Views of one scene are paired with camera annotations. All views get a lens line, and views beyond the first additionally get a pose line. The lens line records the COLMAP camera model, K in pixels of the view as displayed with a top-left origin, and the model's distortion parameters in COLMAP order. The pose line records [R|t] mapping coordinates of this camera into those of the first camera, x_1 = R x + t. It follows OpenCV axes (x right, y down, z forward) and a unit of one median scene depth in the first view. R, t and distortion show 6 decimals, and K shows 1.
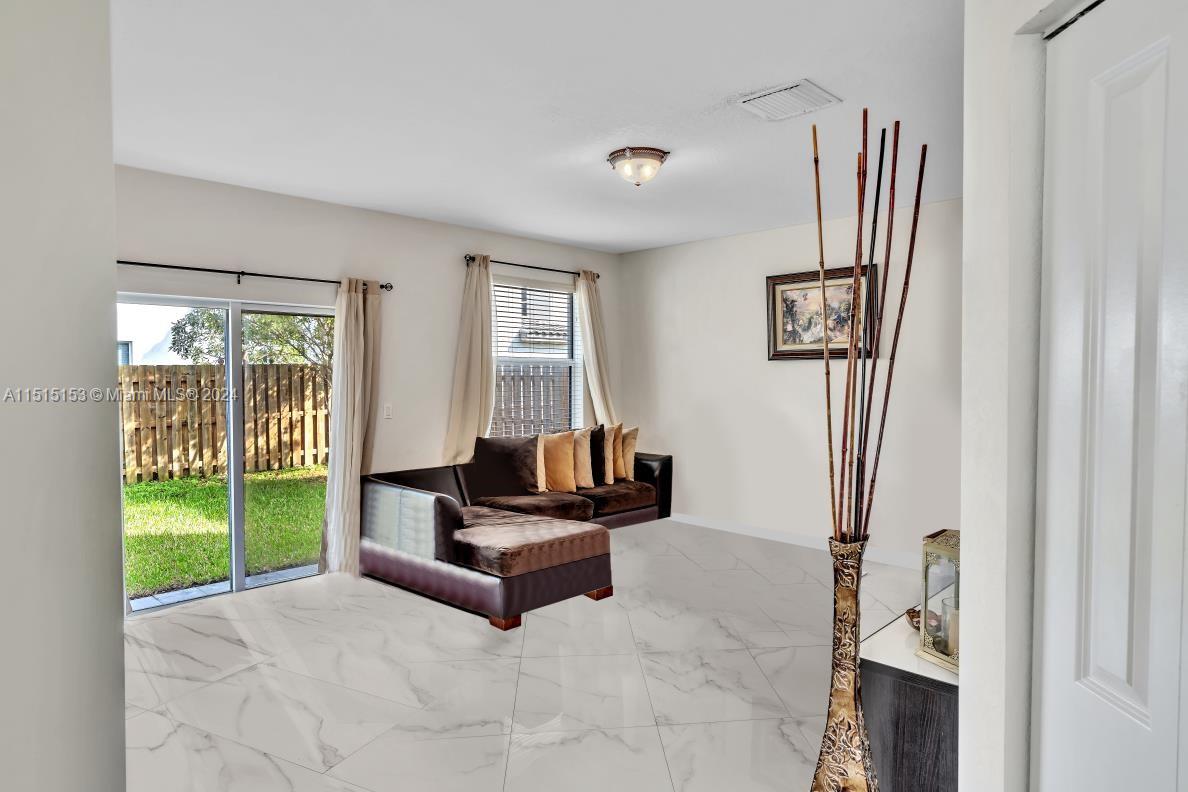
lens RADIAL K [[723.4, 0, 590.5], [0, 723.4, 391.7], [0, 0, 1]] dist [0.001954, -0.001089]
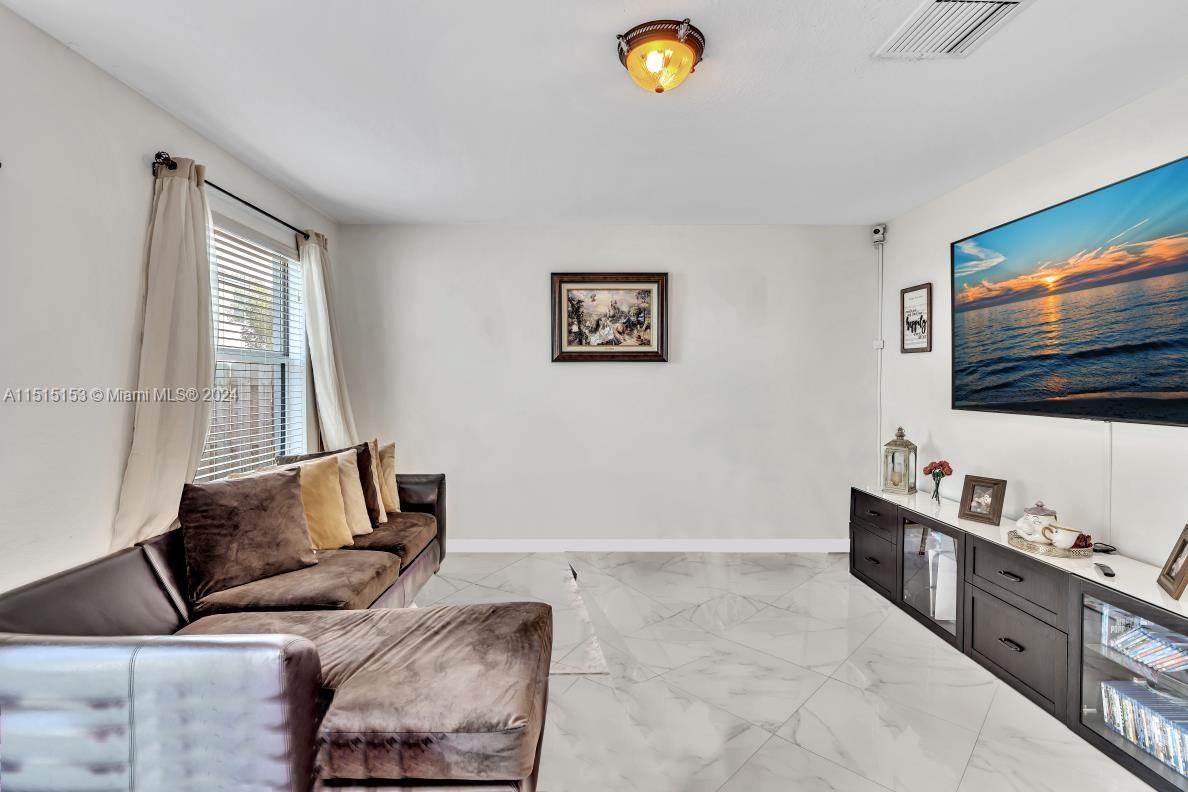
lens RADIAL K [[551.4, 0, 591.3], [0, 551.4, 391.0], [0, 0, 1]] dist [0.000010, 0.000627]
pose [[0.702482, -0.011503, 0.711609, -0.237336], [0.014671, 0.999891, 0.001679, -0.005932], [-0.711551, 0.009261, 0.702574, 0.470952]]
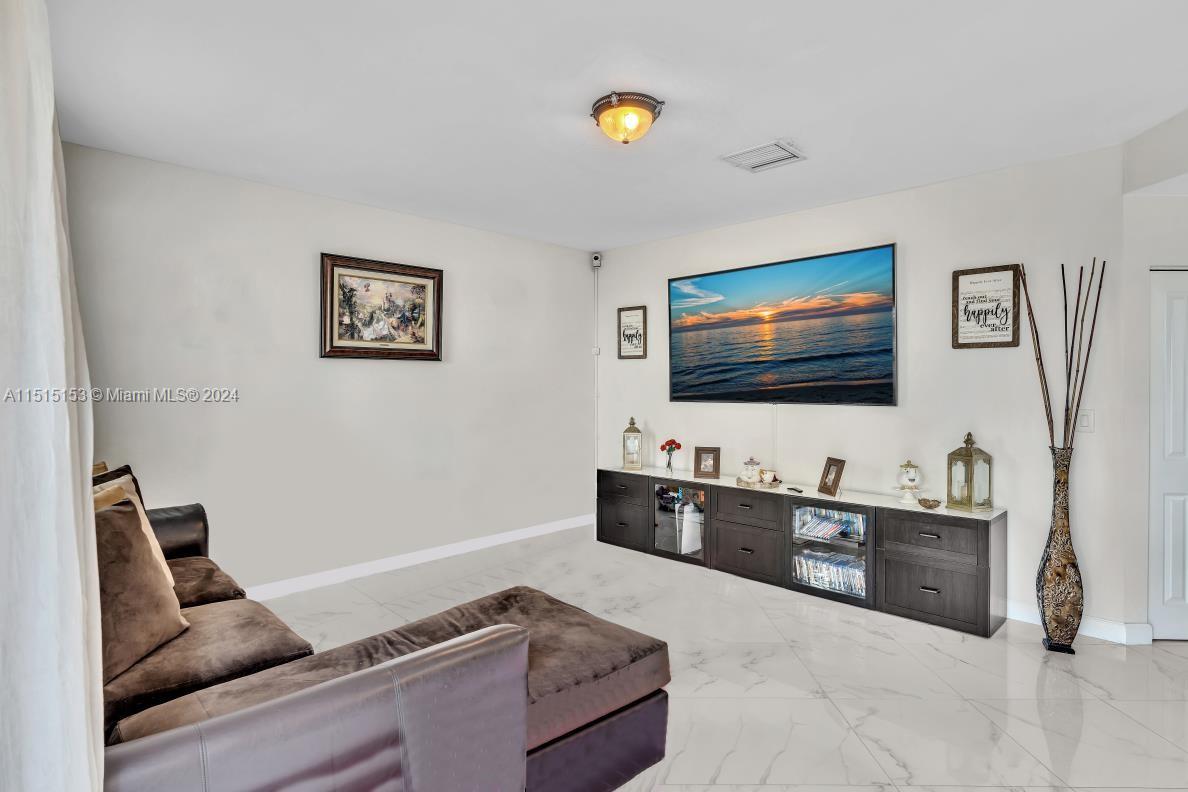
lens RADIAL K [[605.2, 0, 596.5], [0, 605.2, 389.3], [0, 0, 1]] dist [-0.028251, 0.000016]
pose [[0.015734, 0.001974, 0.999874, -0.423890], [0.029738, 0.999555, -0.002442, 0.002242], [-0.999434, 0.029773, 0.015668, 0.706256]]
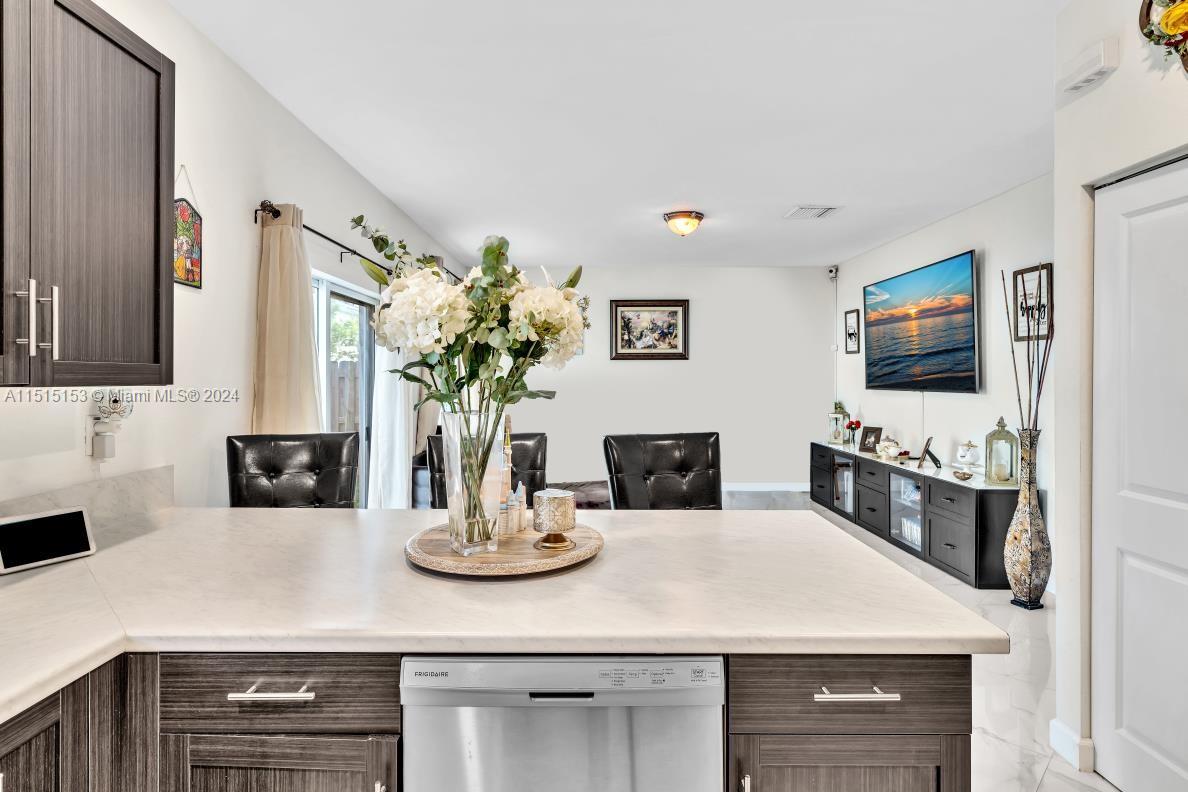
lens RADIAL K [[651.0, 0, 594.5], [0, 651.0, 376.9], [0, 0, 1]] dist [-0.001348, 0.000064]
pose [[0.716894, 0.008750, 0.697127, -0.668412], [0.014300, 0.999526, -0.027250, 0.023785], [-0.697036, 0.029504, 0.716429, 0.127798]]
